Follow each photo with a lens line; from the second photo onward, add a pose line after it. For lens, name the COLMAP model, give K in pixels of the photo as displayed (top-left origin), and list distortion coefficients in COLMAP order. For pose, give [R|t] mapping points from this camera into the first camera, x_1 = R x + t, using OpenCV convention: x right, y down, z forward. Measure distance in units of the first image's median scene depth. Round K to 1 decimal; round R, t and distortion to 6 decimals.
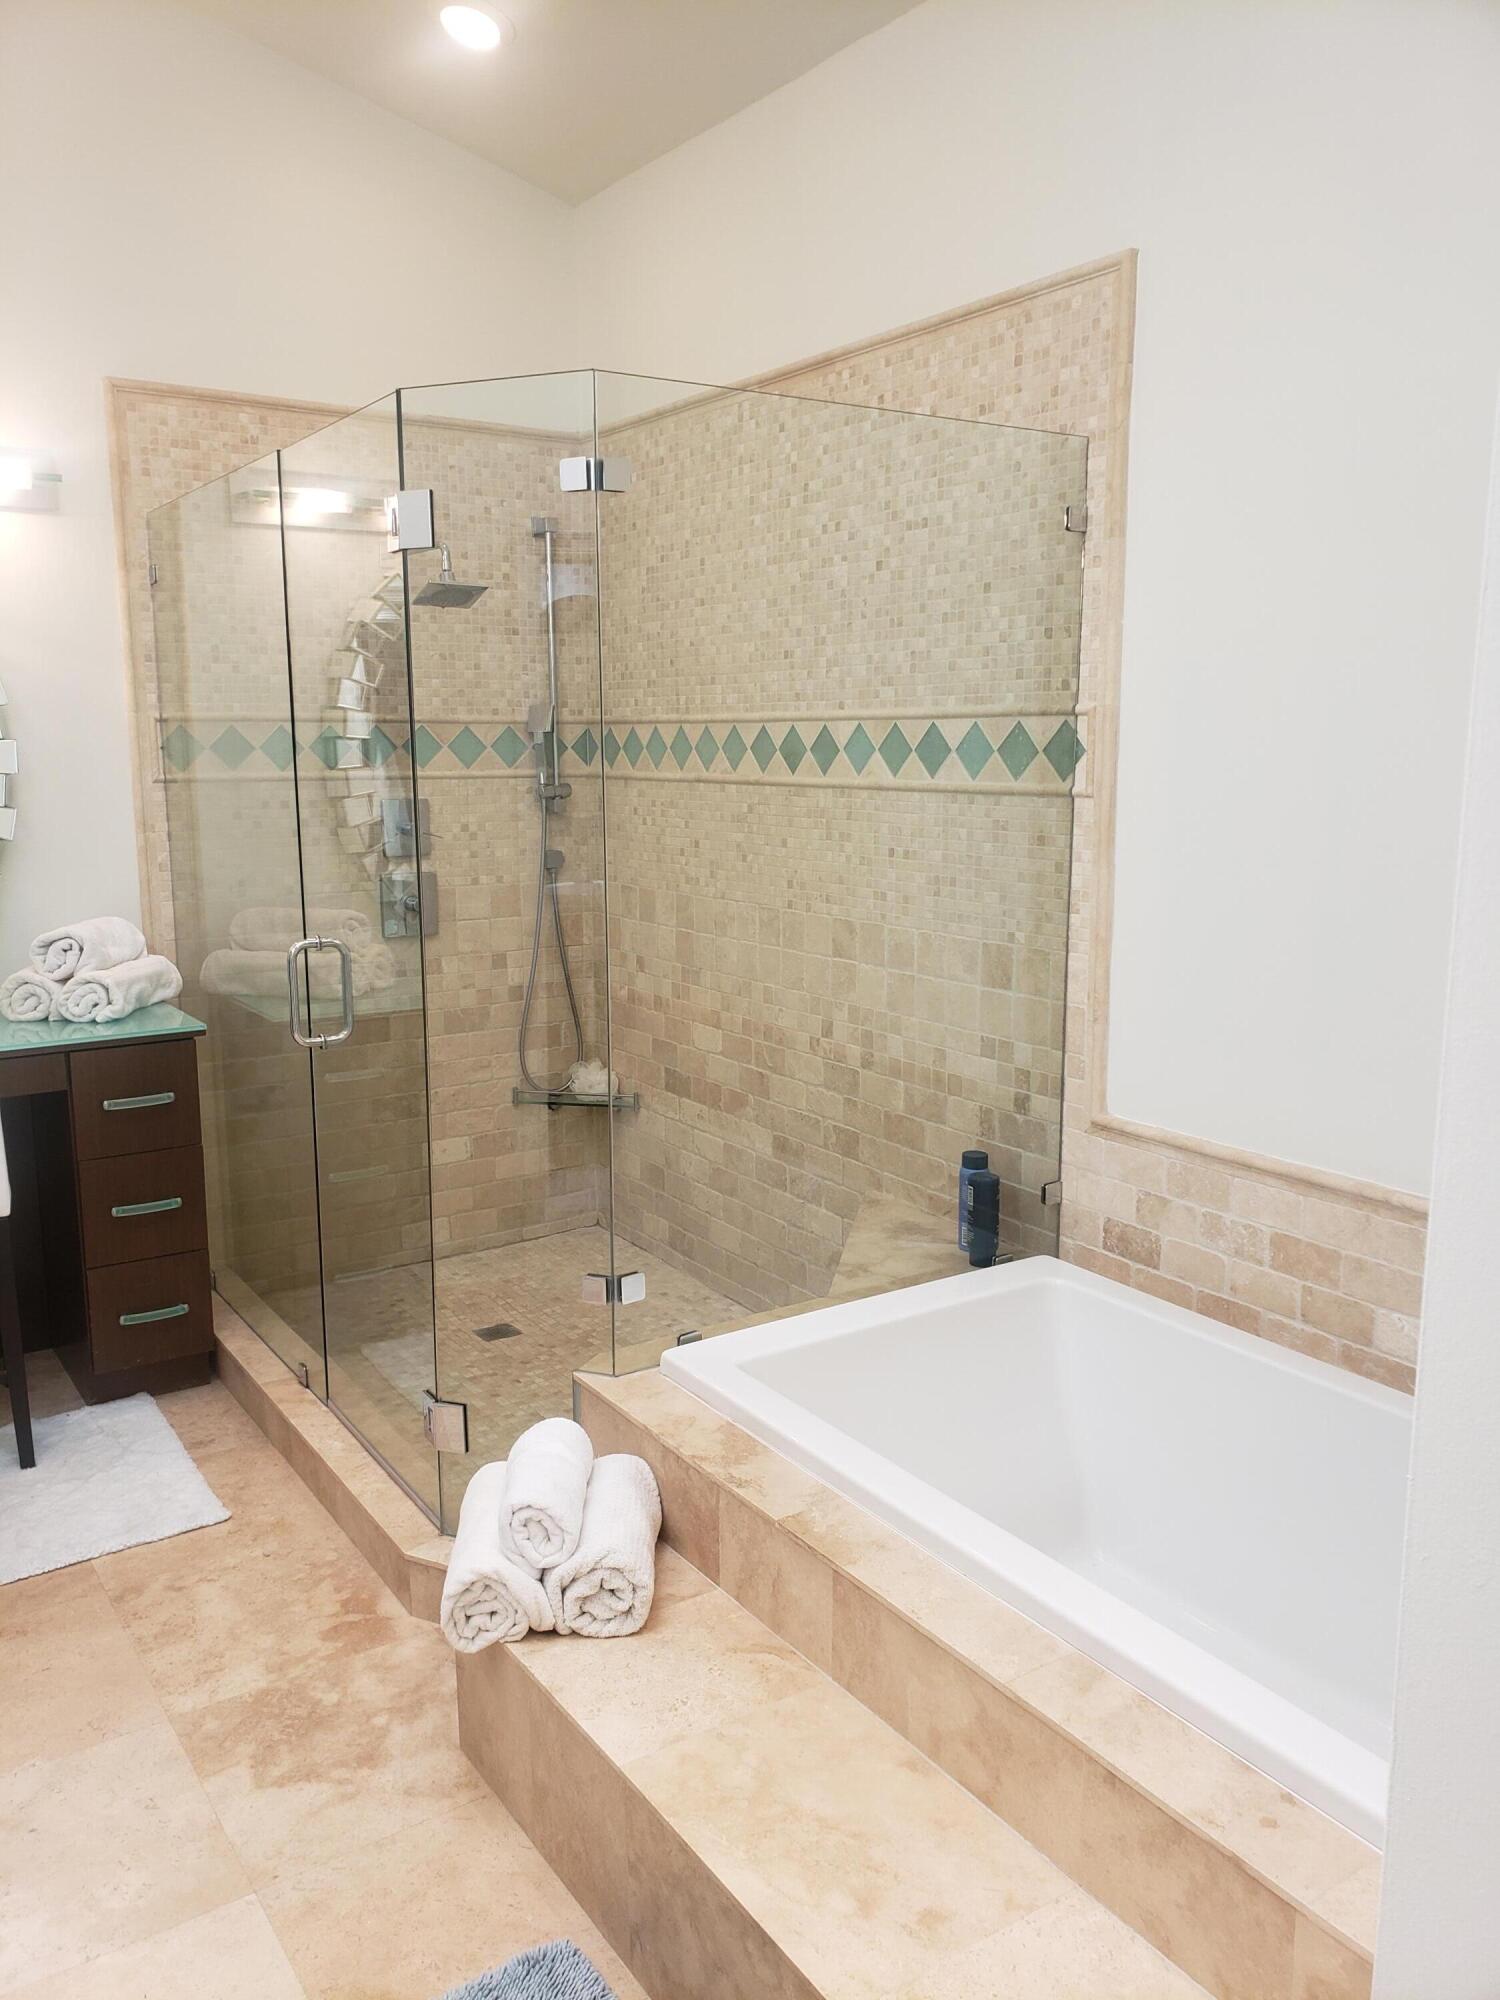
lens RADIAL K [[1539.7, 0, 741.7], [0, 1539.7, 995.7], [0, 0, 1]] dist [0.014332, 0.005848]
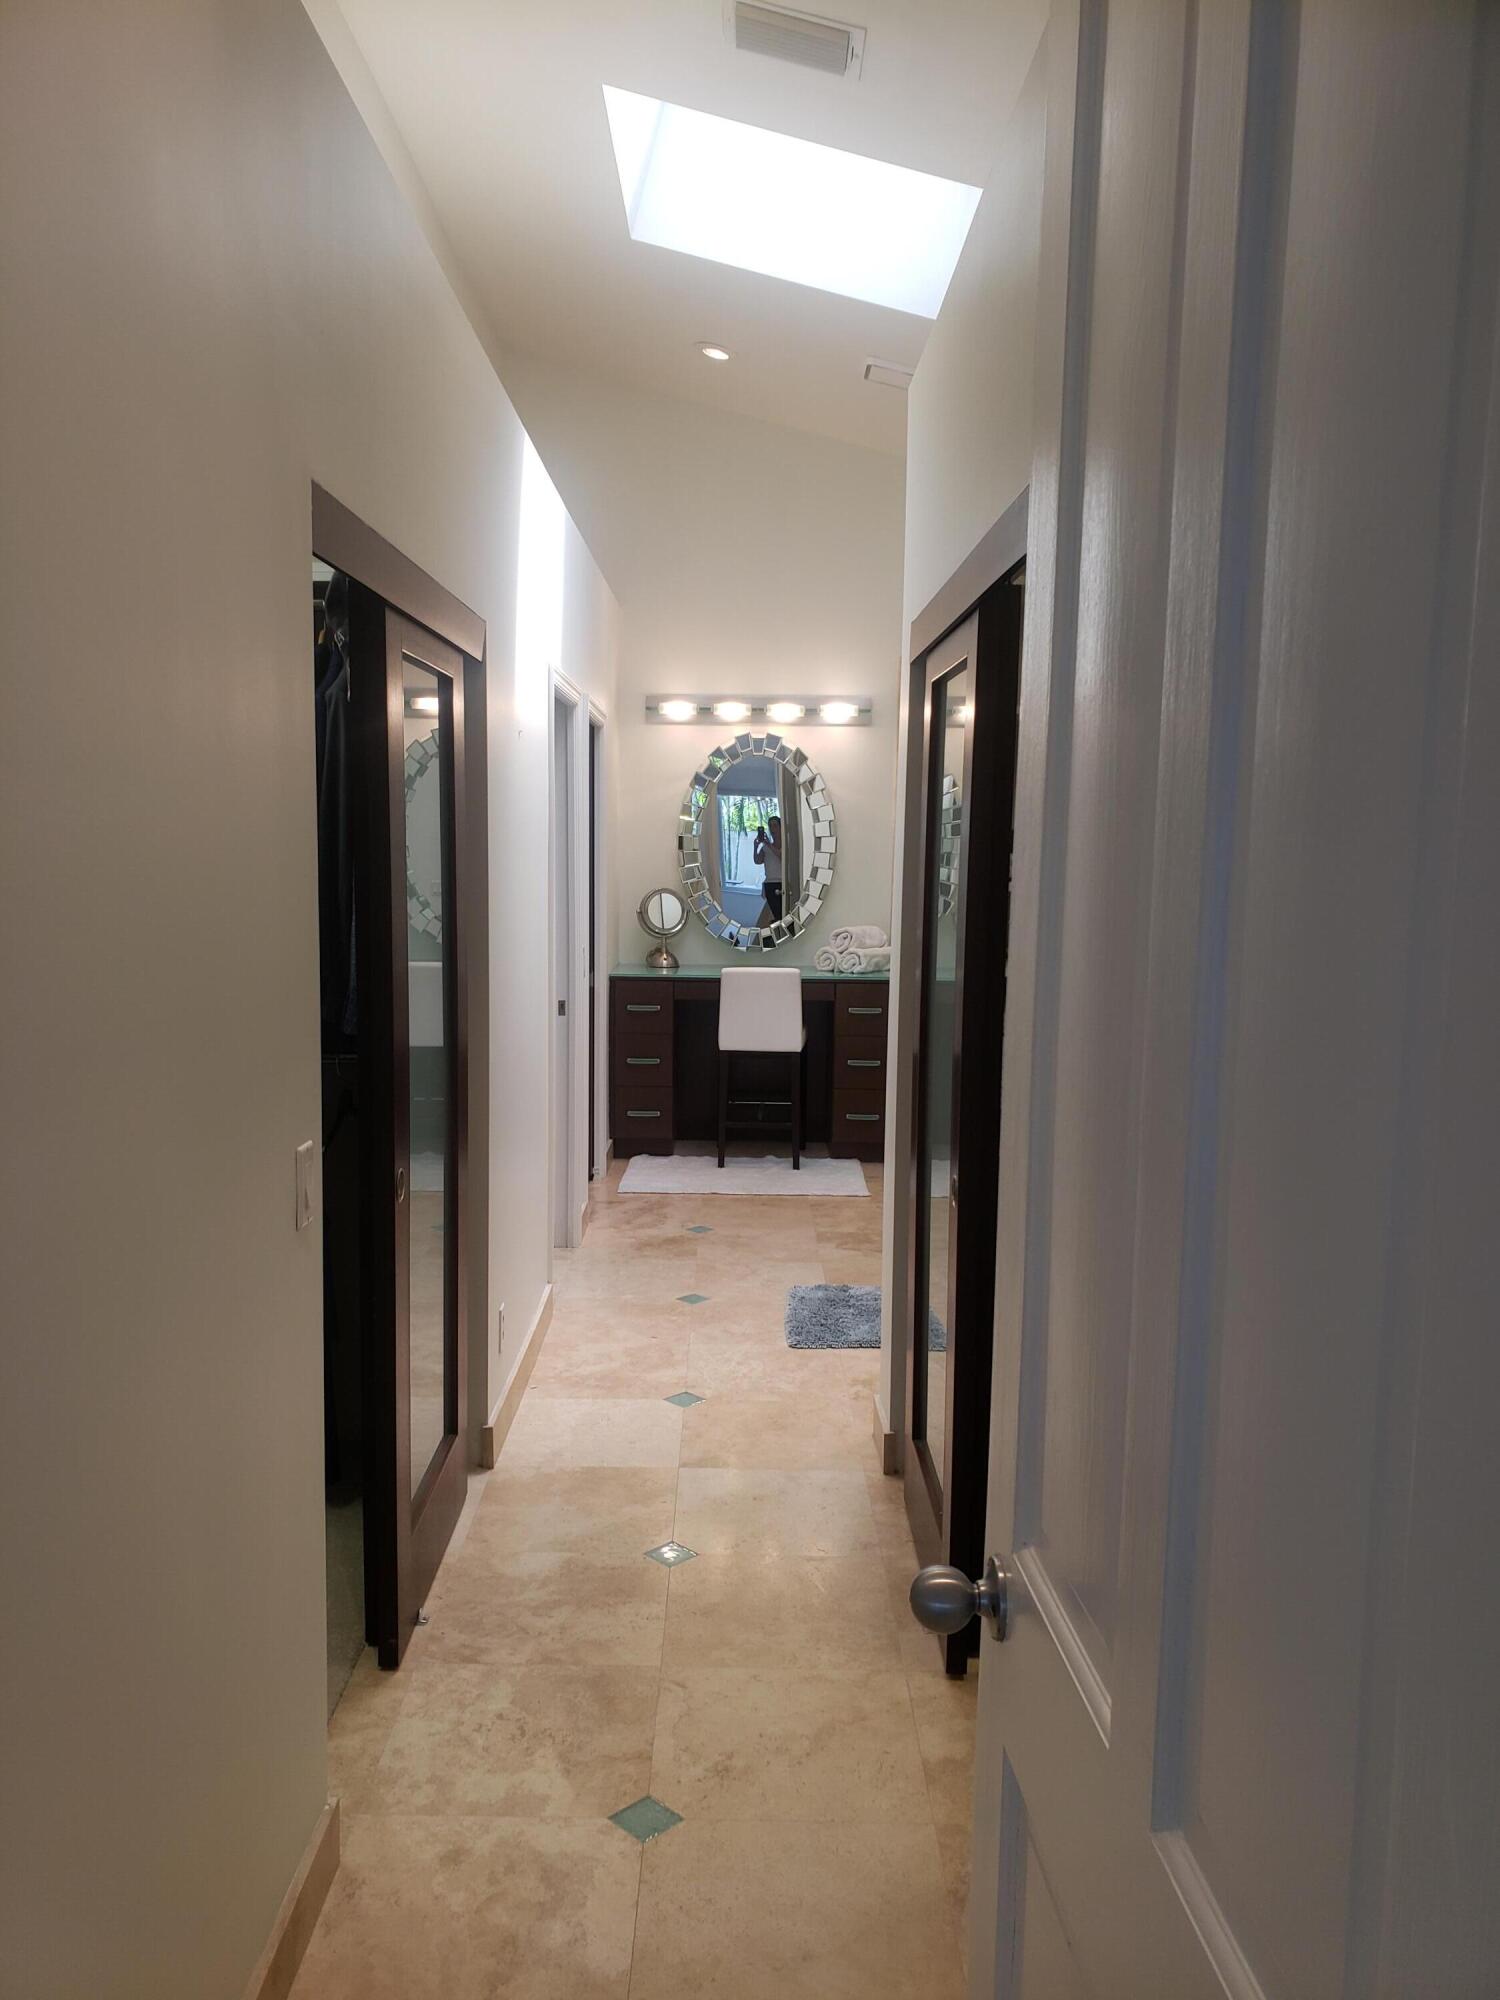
lens RADIAL K [[1539.7, 0, 750.1], [0, 1539.7, 1002.0], [0, 0, 1]] dist [0.014332, 0.005848]
pose [[0.832000, 0.069707, -0.550378, 0.767901], [-0.102529, 0.994305, -0.029060, 0.166383], [0.545218, 0.080608, 0.834410, -0.999321]]
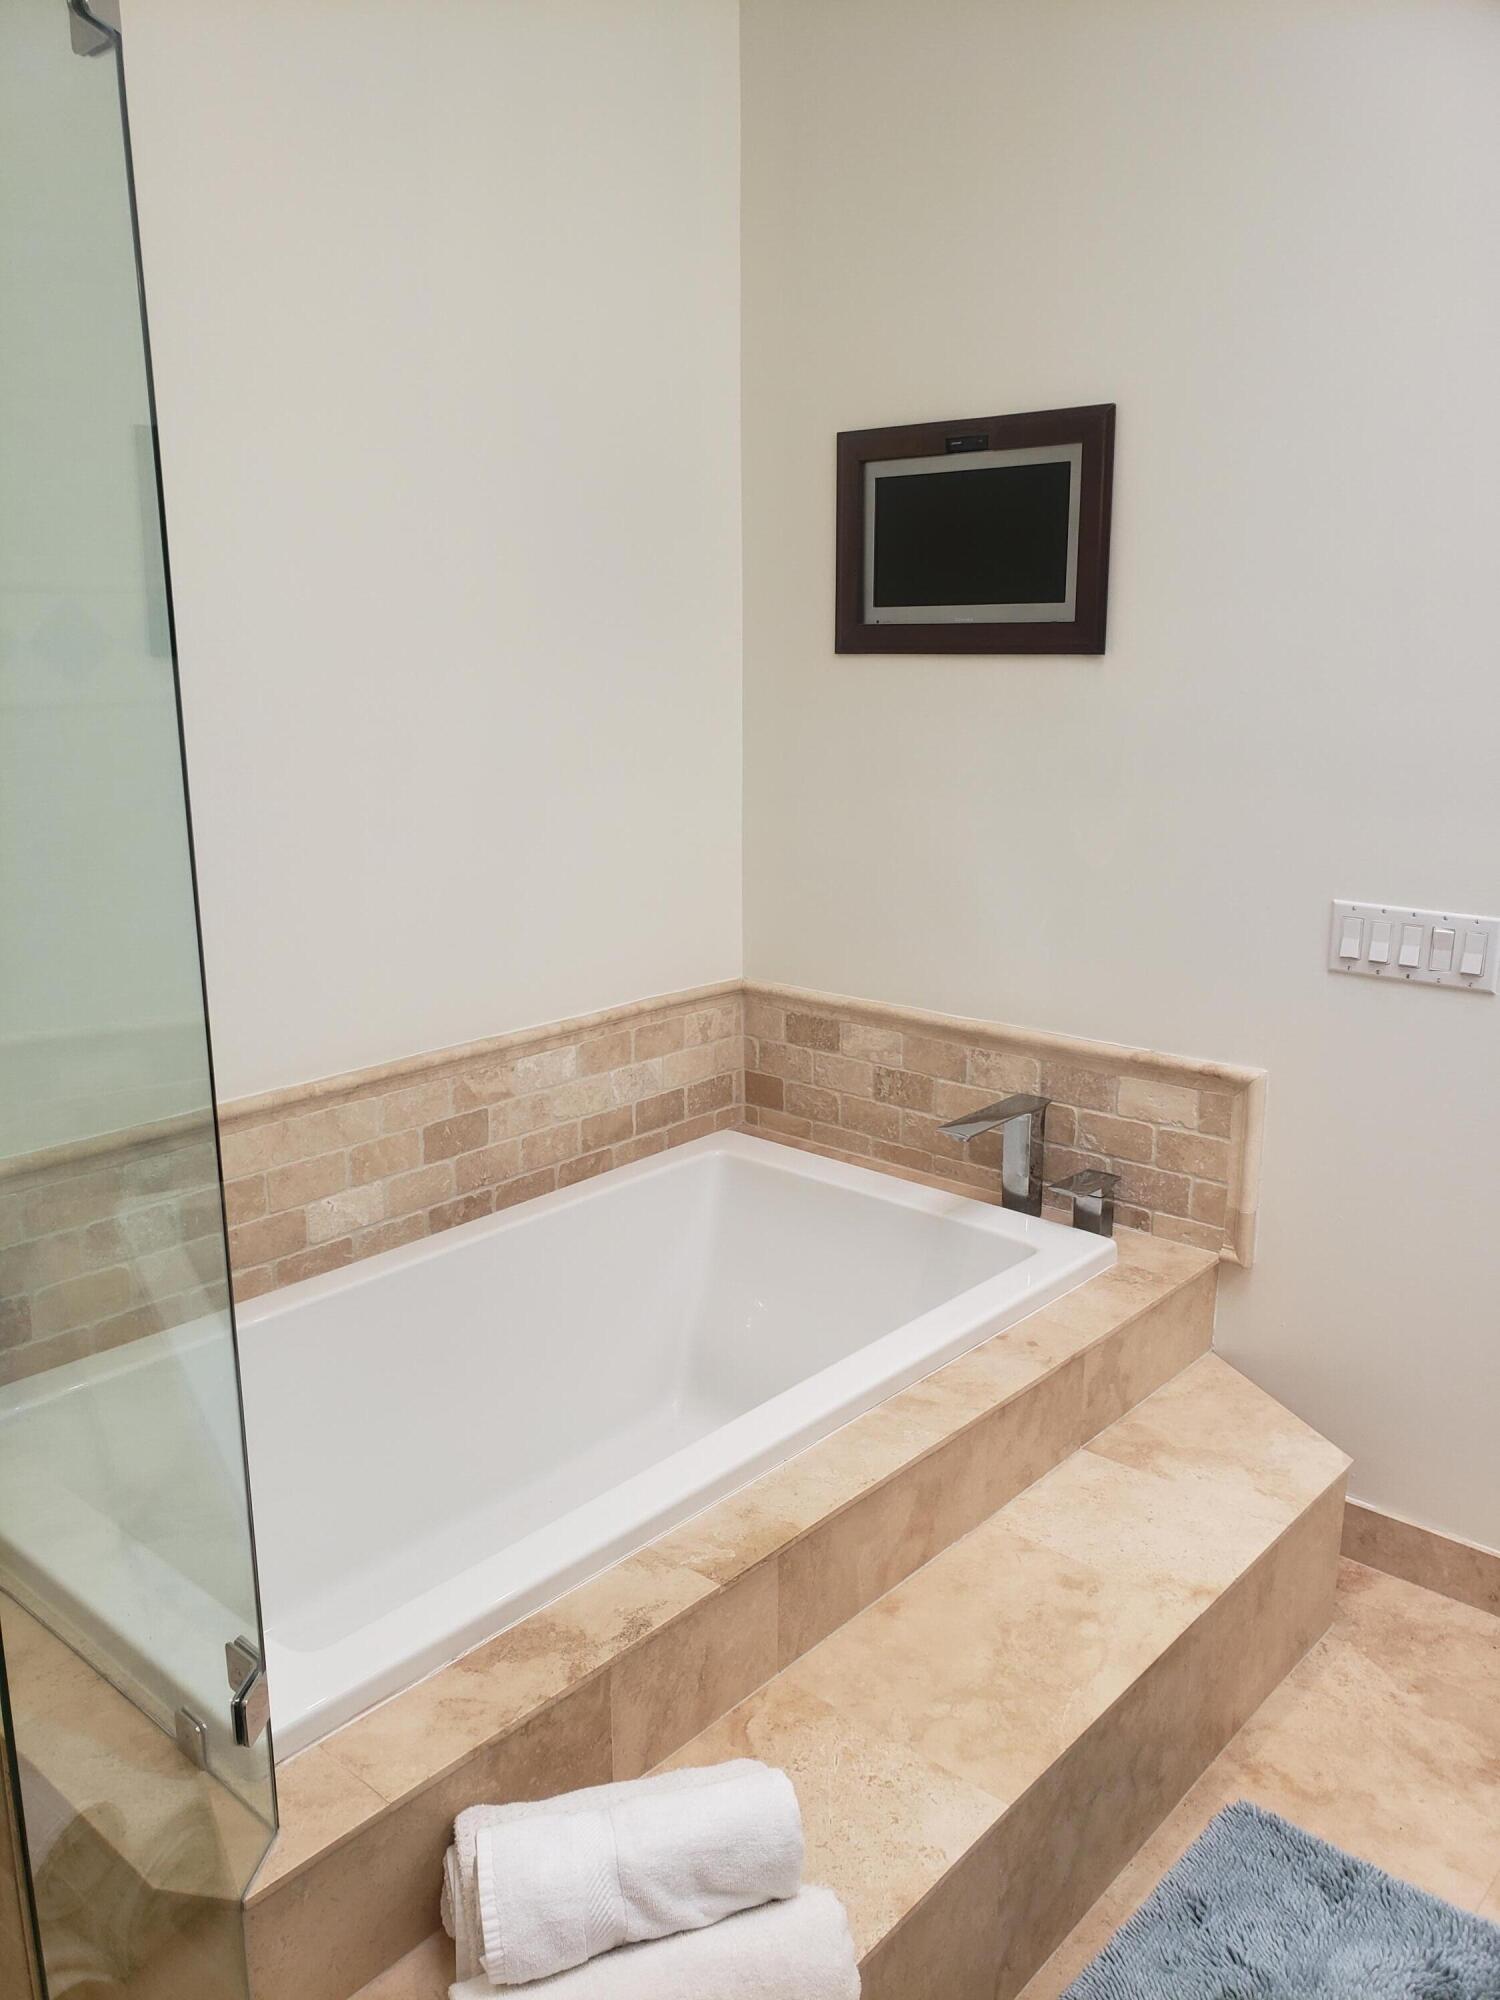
lens RADIAL K [[1539.7, 0, 739.0], [0, 1539.7, 994.5], [0, 0, 1]] dist [0.014332, 0.005848]
pose [[-0.226838, -0.221635, 0.948379, -0.663486], [0.175575, 0.948503, 0.263658, -0.164723], [-0.957976, 0.226319, -0.176243, 1.030464]]
